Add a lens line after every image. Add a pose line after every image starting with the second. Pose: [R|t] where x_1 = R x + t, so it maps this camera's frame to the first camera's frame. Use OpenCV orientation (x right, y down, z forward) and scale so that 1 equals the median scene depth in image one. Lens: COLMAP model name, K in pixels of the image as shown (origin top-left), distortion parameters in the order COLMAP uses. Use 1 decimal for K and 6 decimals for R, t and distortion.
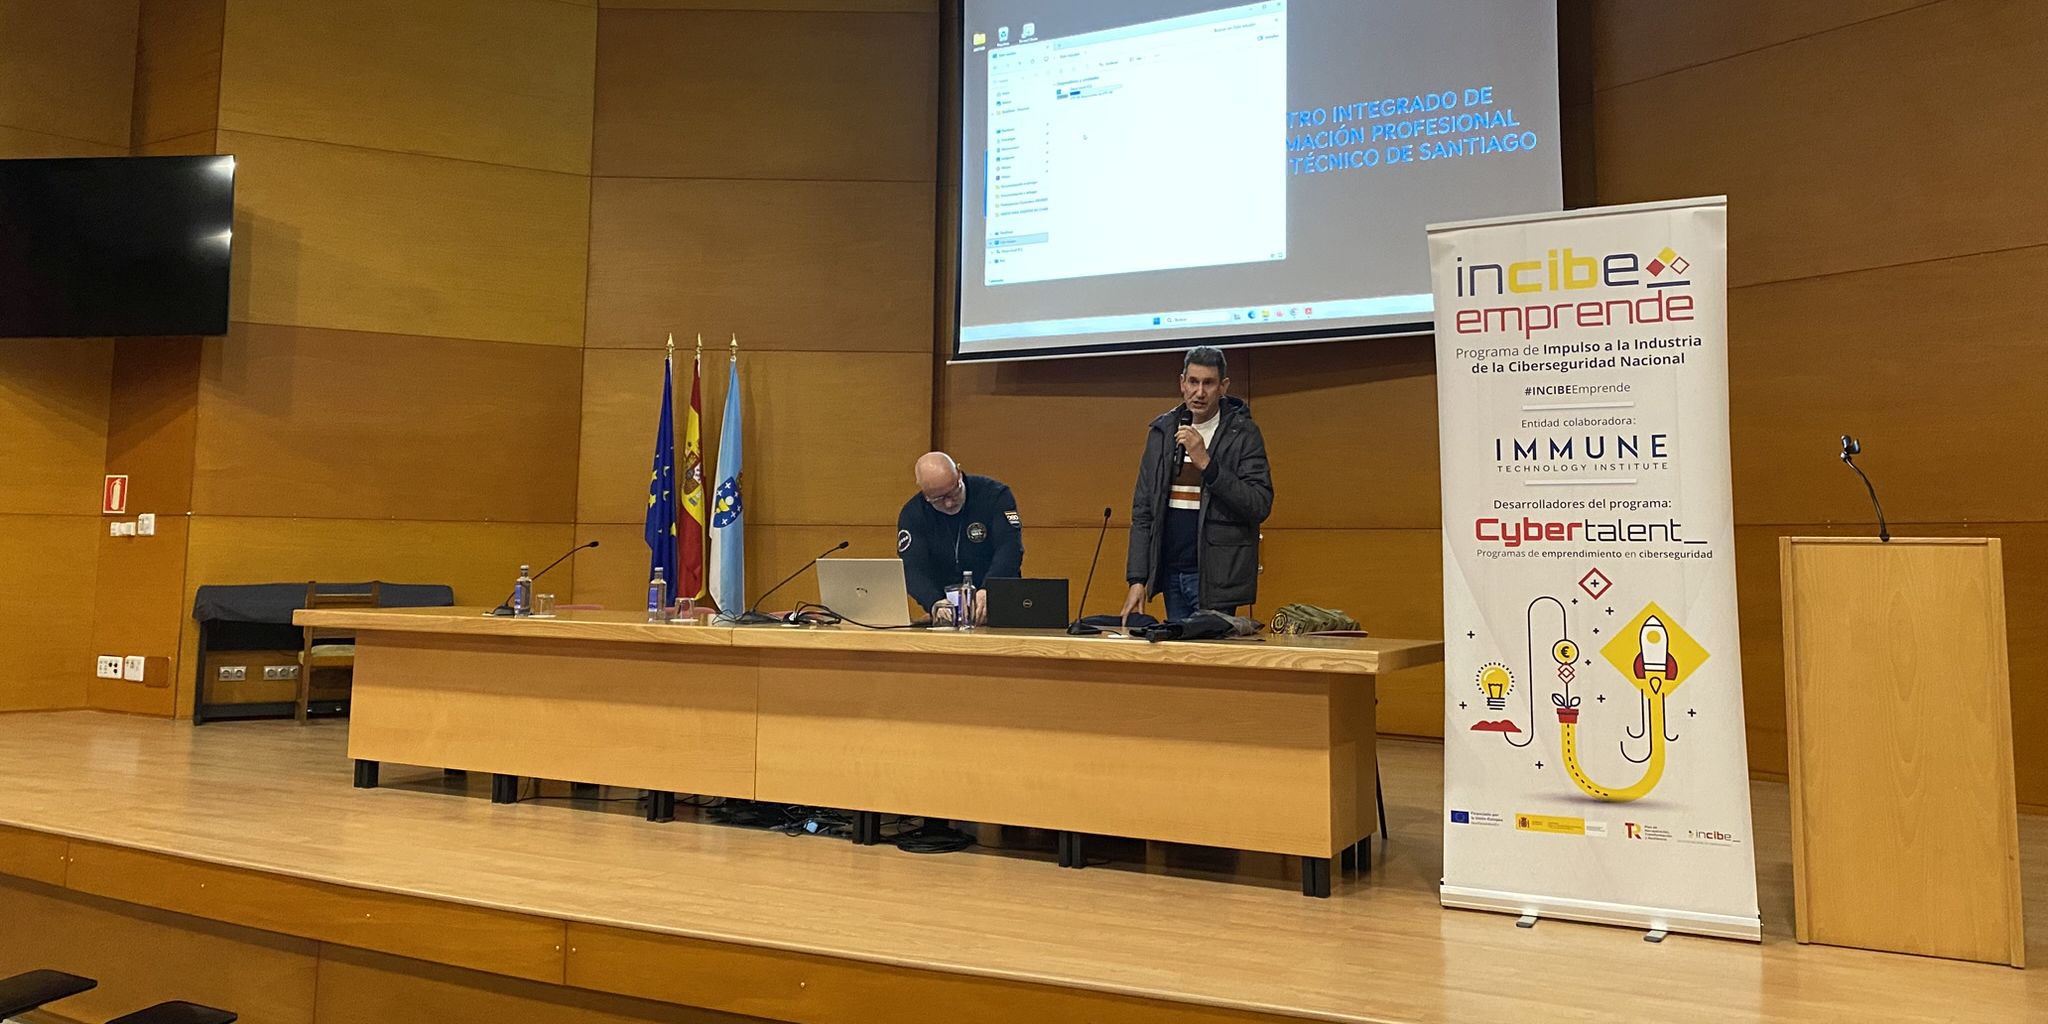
lens RADIAL K [[1566.3, 0, 1017.3], [0, 1566.3, 391.7], [0, 0, 1]] dist [0.102772, -0.219760]
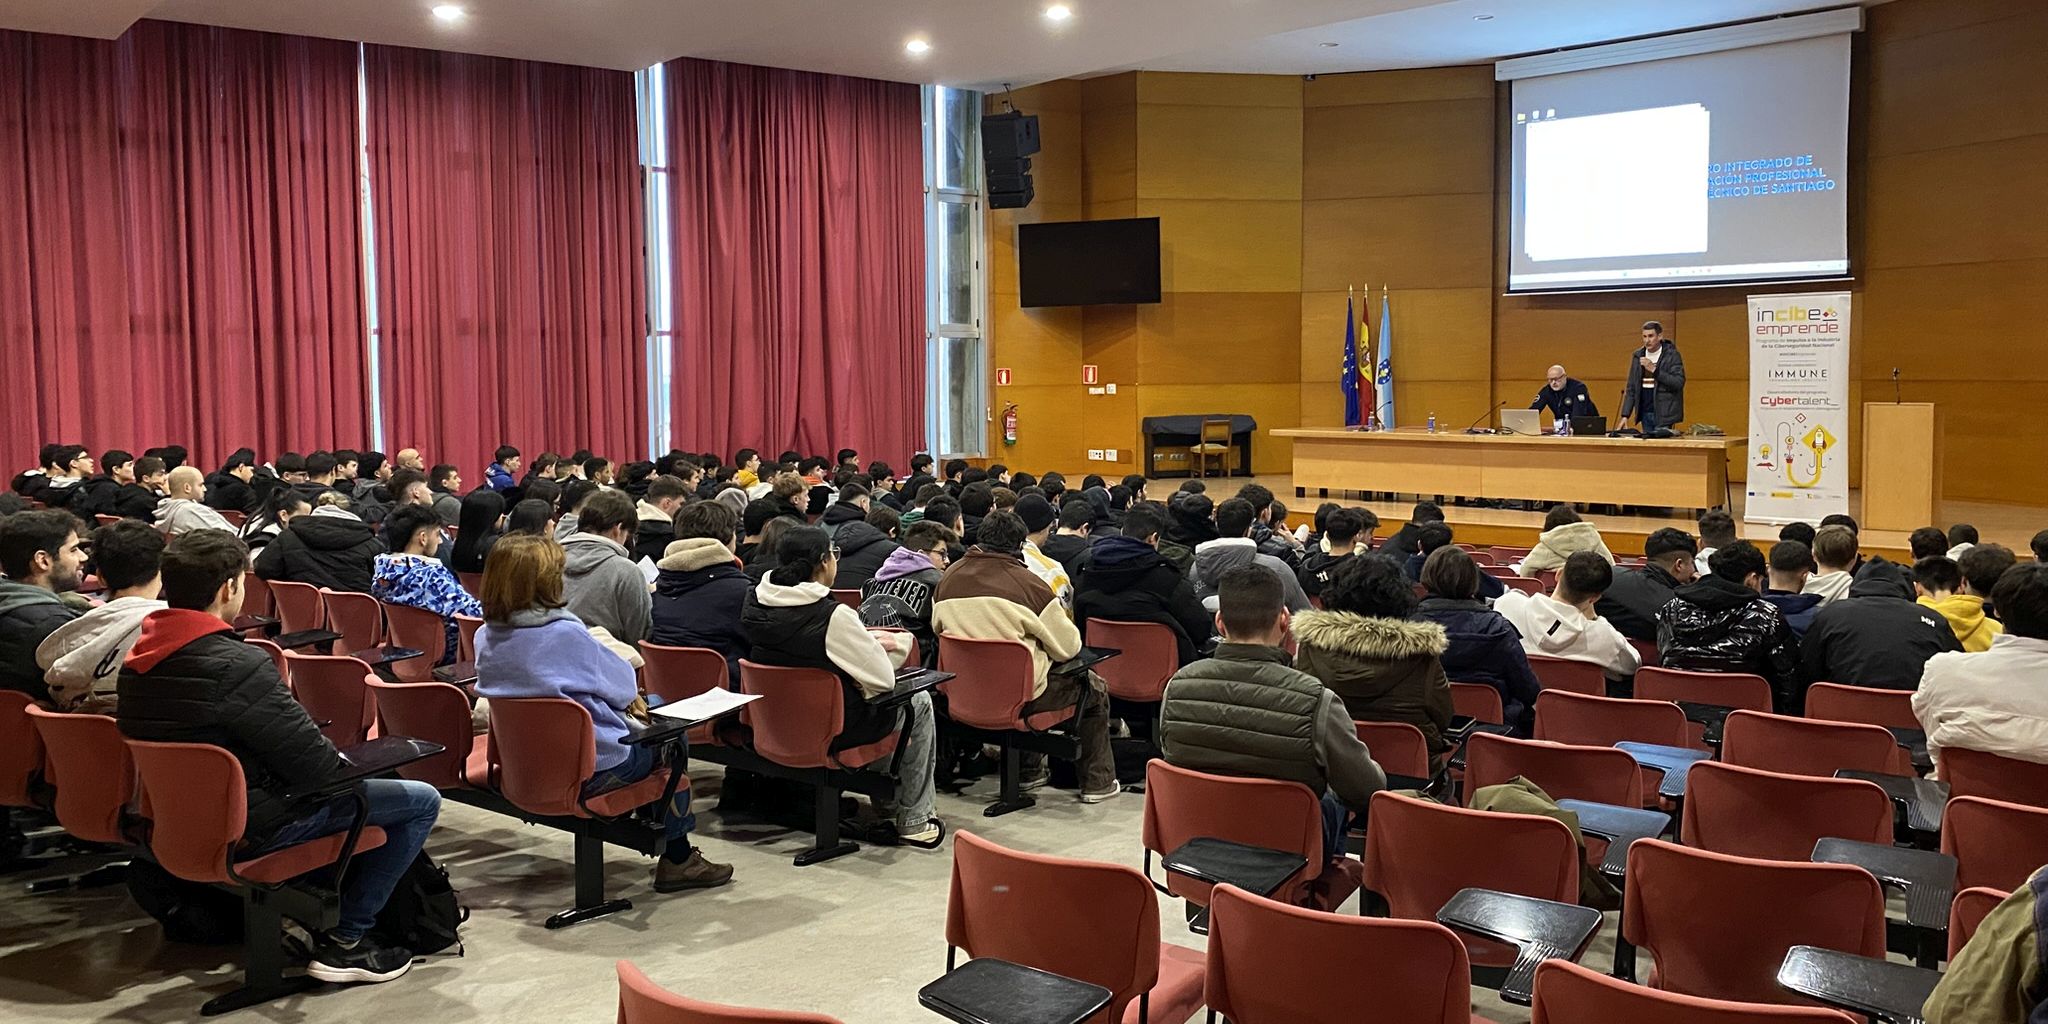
lens RADIAL K [[1559.8, 0, 981.2], [0, 1559.8, 459.0], [0, 0, 1]] dist [0.084700, -0.169980]
pose [[0.965906, -0.007244, -0.258793, -0.370728], [0.050605, 0.985609, 0.161287, -0.366089], [0.253900, -0.168884, 0.952372, -2.277310]]
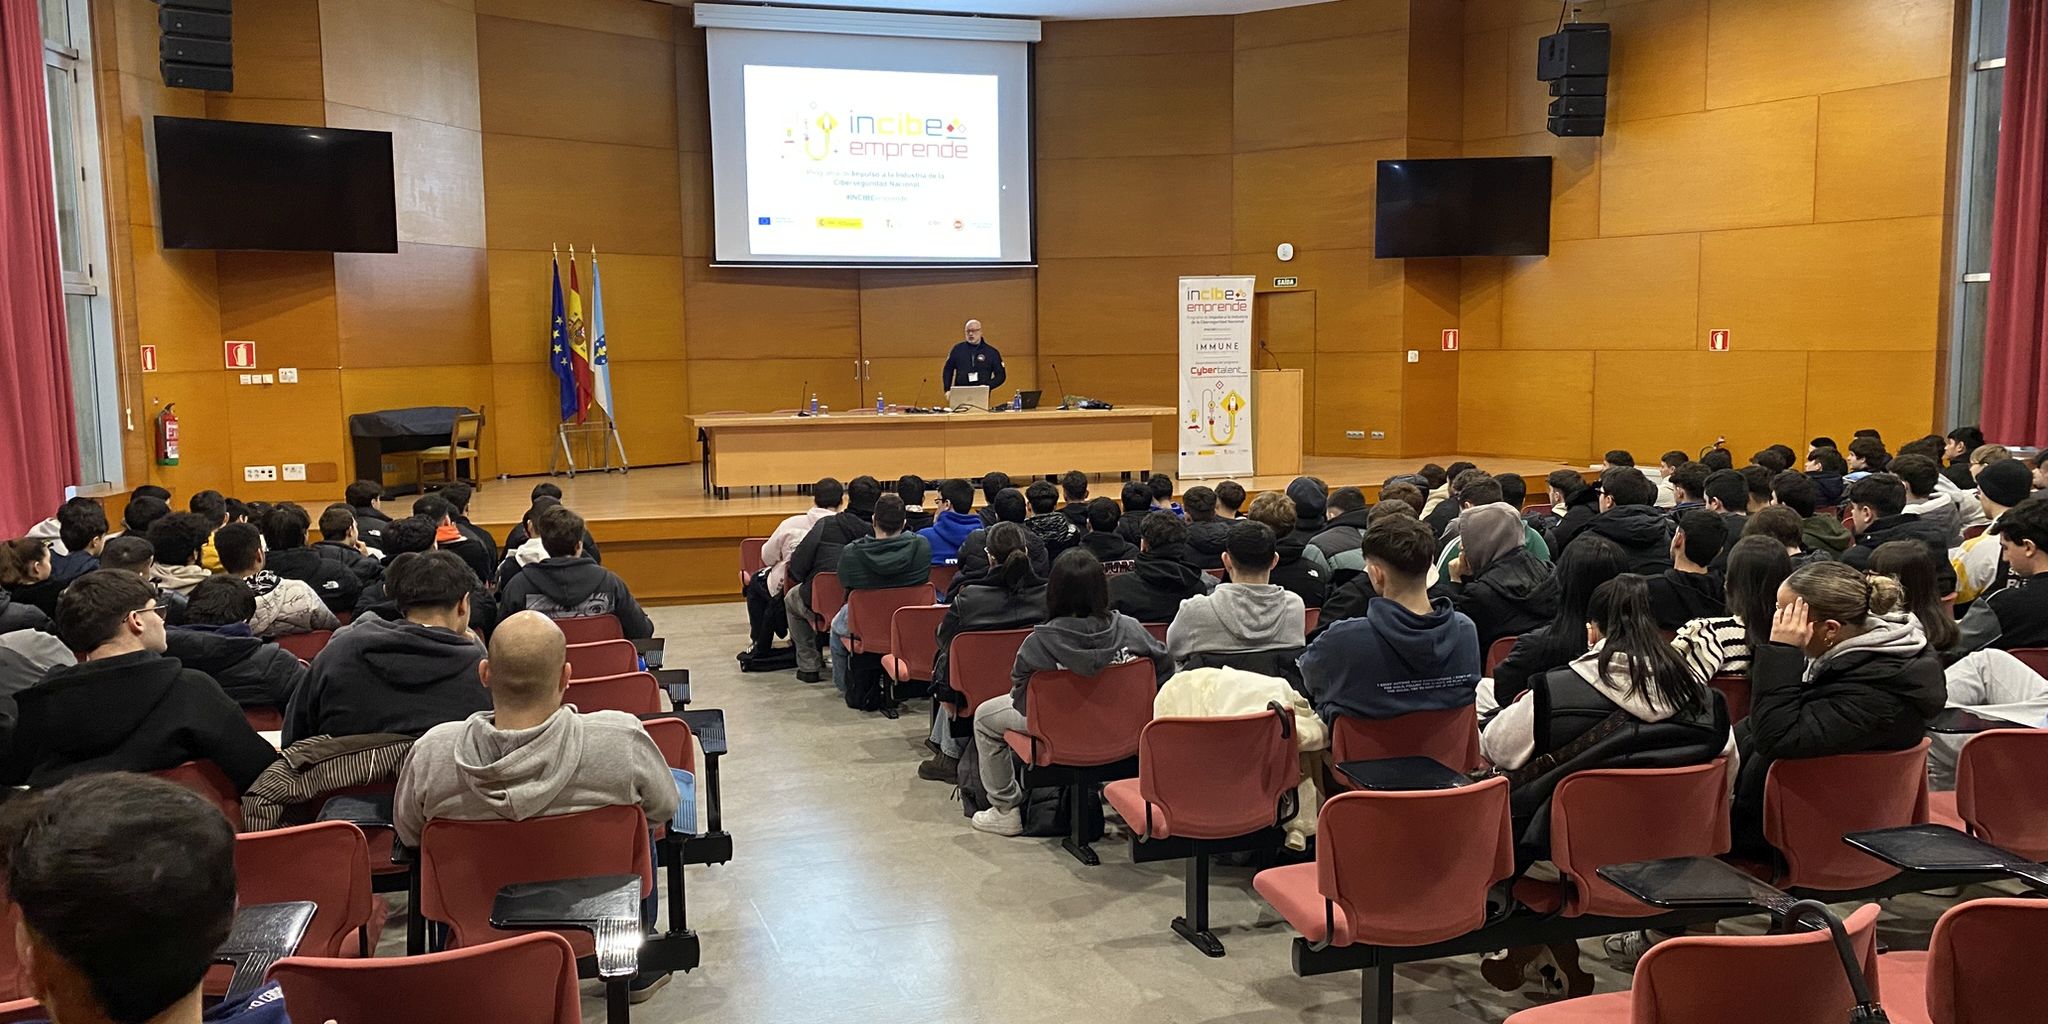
lens RADIAL K [[1549.7, 0, 1024.0], [0, 1549.7, 512.0], [0, 0, 1]] dist [0.122864, -0.222320]
pose [[0.691844, -0.101624, 0.714859, -2.411082], [-0.058493, 0.978904, 0.195770, -0.251482], [-0.719673, -0.177256, 0.671305, -1.052499]]
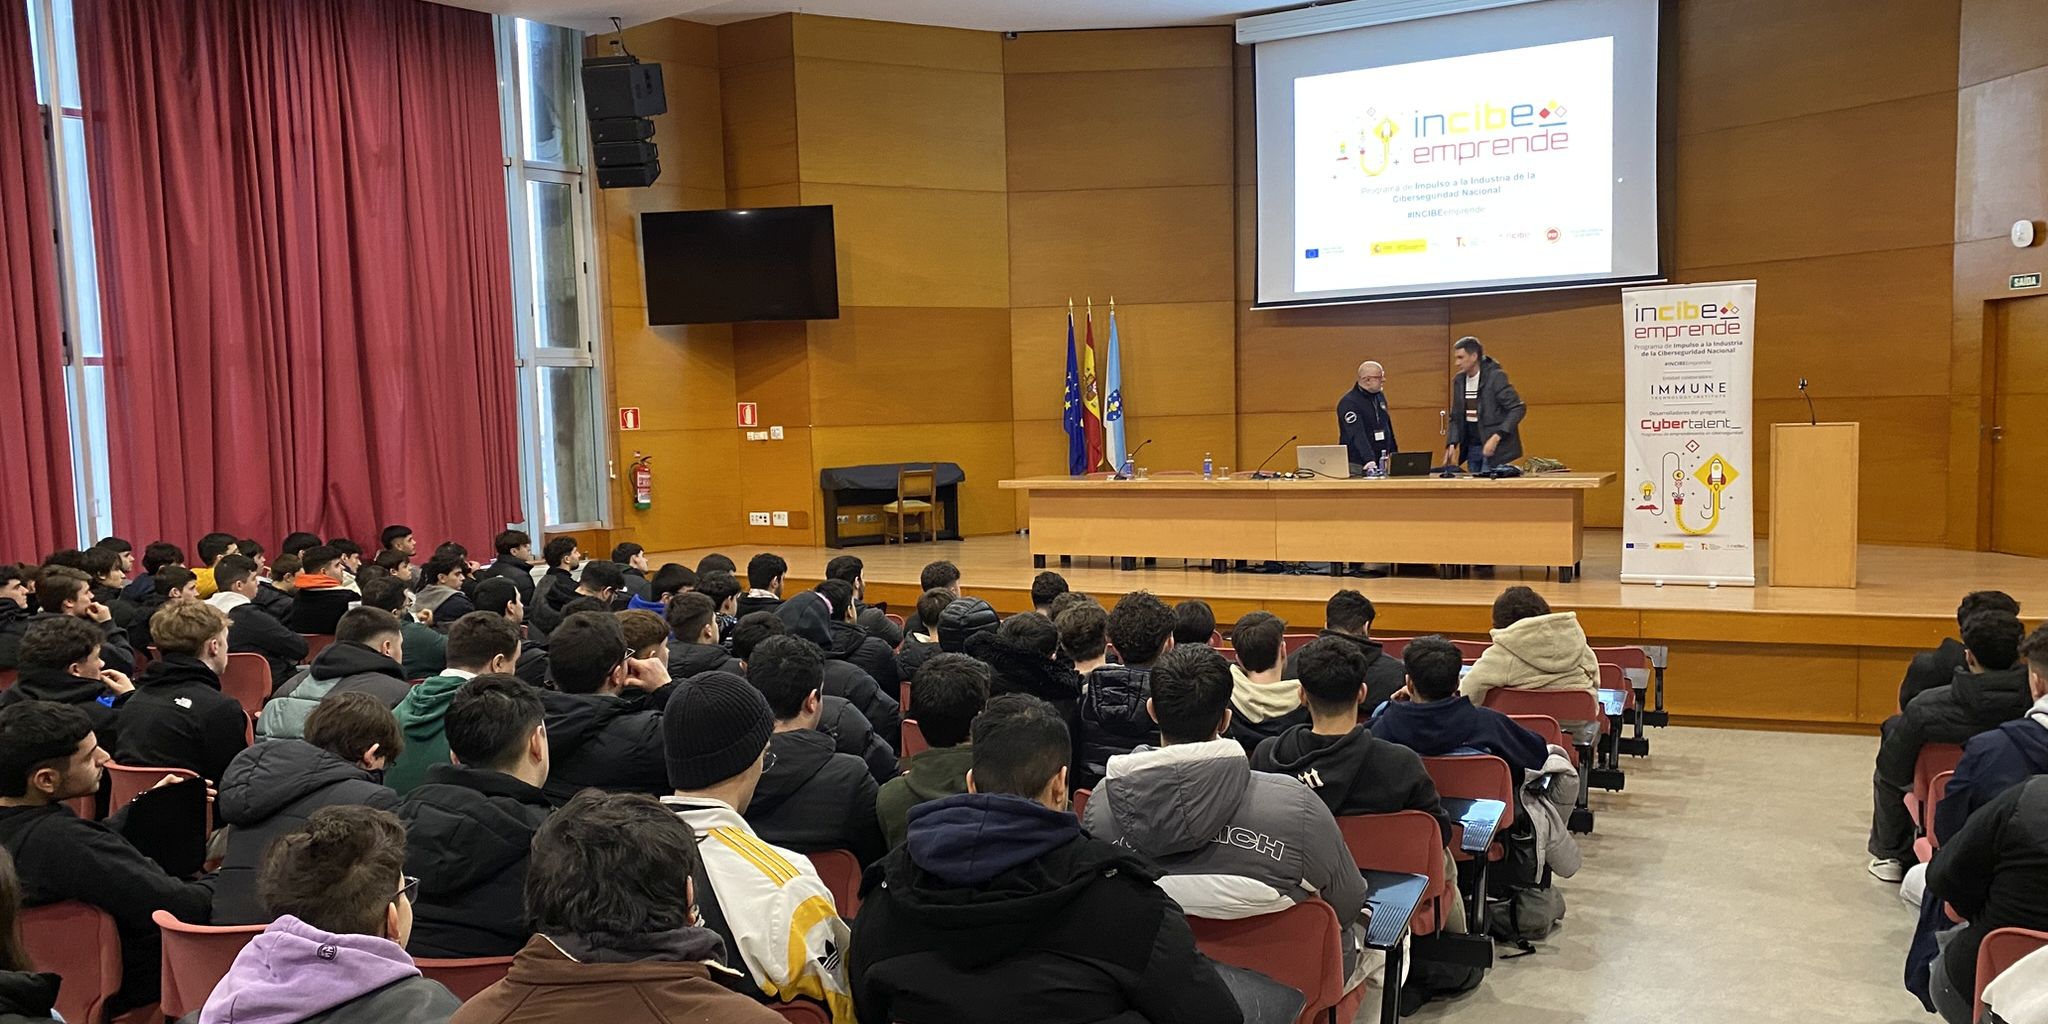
lens RADIAL K [[1549.9, 0, 1035.2], [0, 1549.9, 548.6], [0, 0, 1]] dist [0.096560, -0.224524]
pose [[0.999129, -0.041570, 0.003522, -0.621795], [0.040051, 0.979391, 0.197963, -0.227985], [-0.011679, -0.197649, 0.980203, -1.293890]]
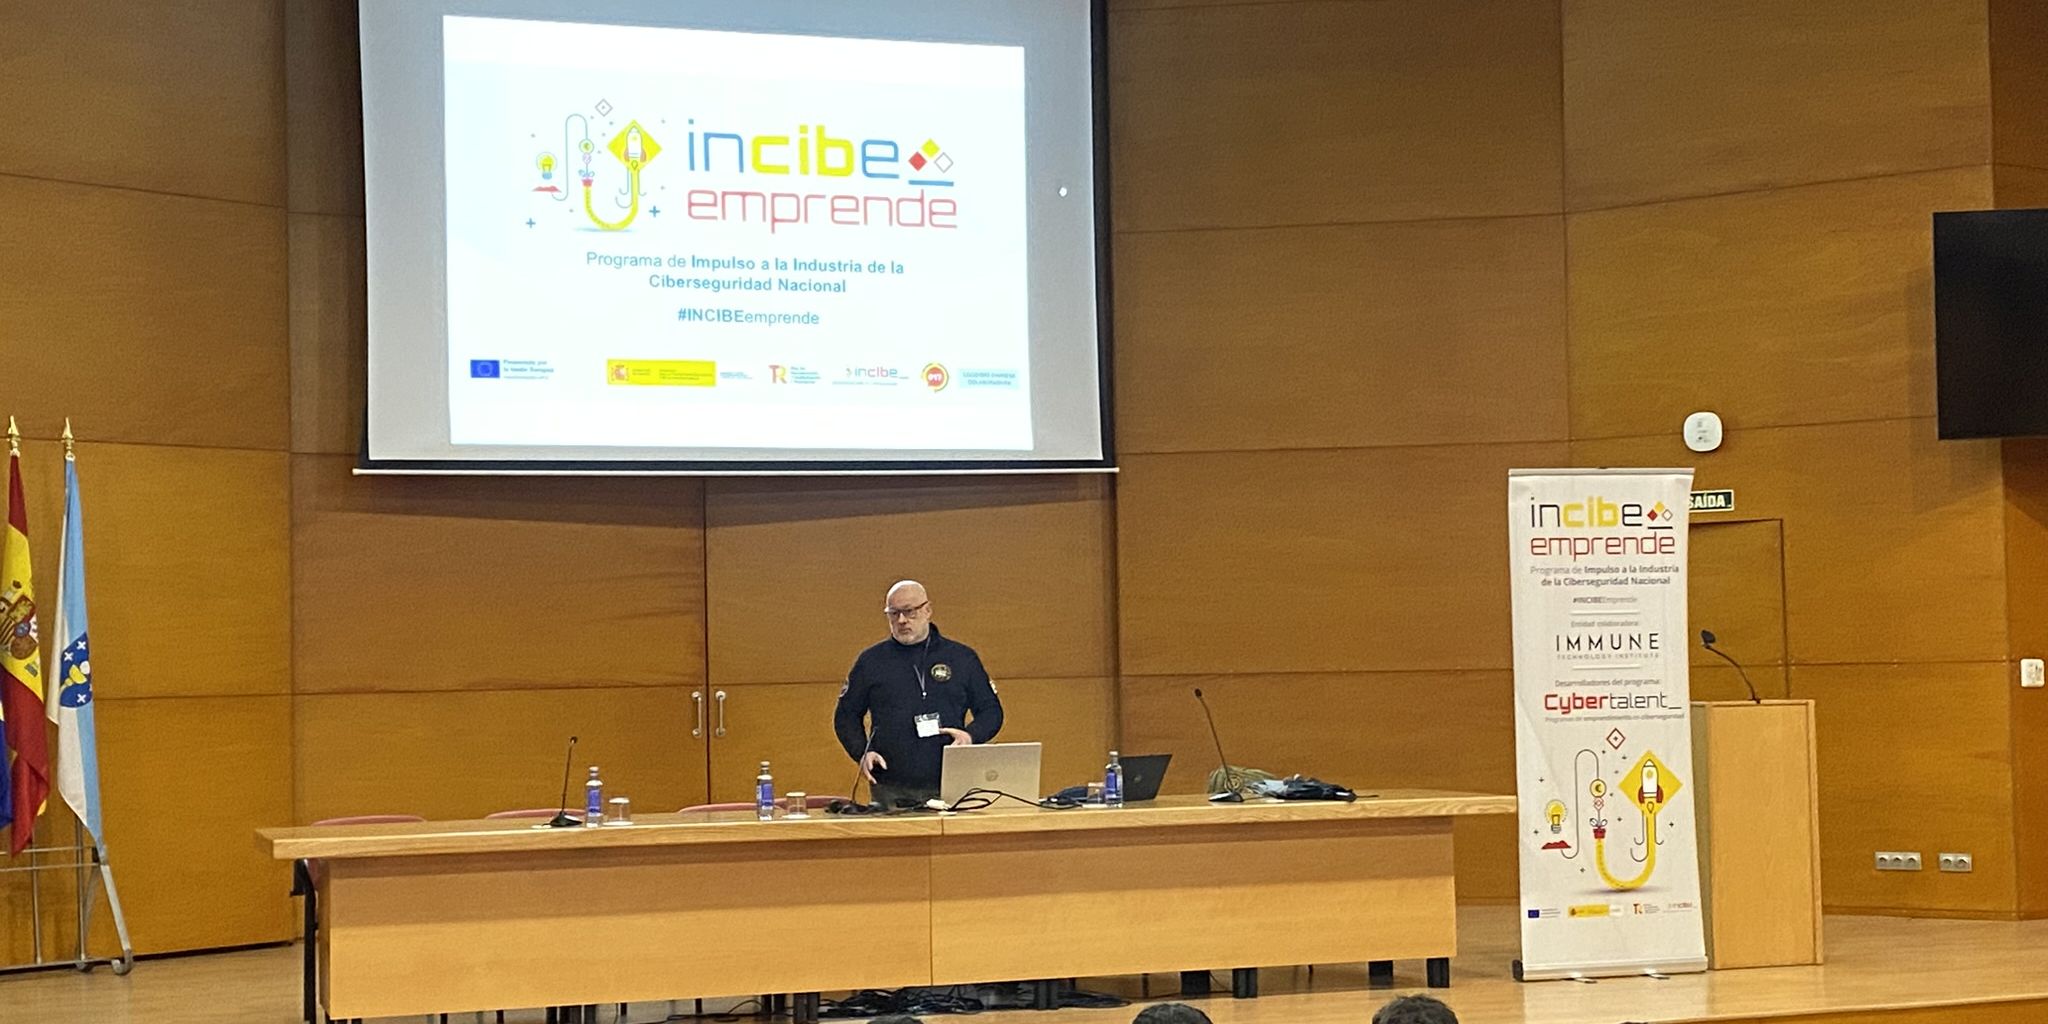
lens RADIAL K [[2853.0, 0, 988.1], [0, 2853.0, 564.4], [0, 0, 1]] dist [0.226390, -0.853860]
pose [[0.690641, 0.000620, 0.723197, -1.837808], [-0.050401, 0.997609, 0.047277, -0.124048], [-0.721439, -0.069101, 0.689022, -0.344026]]
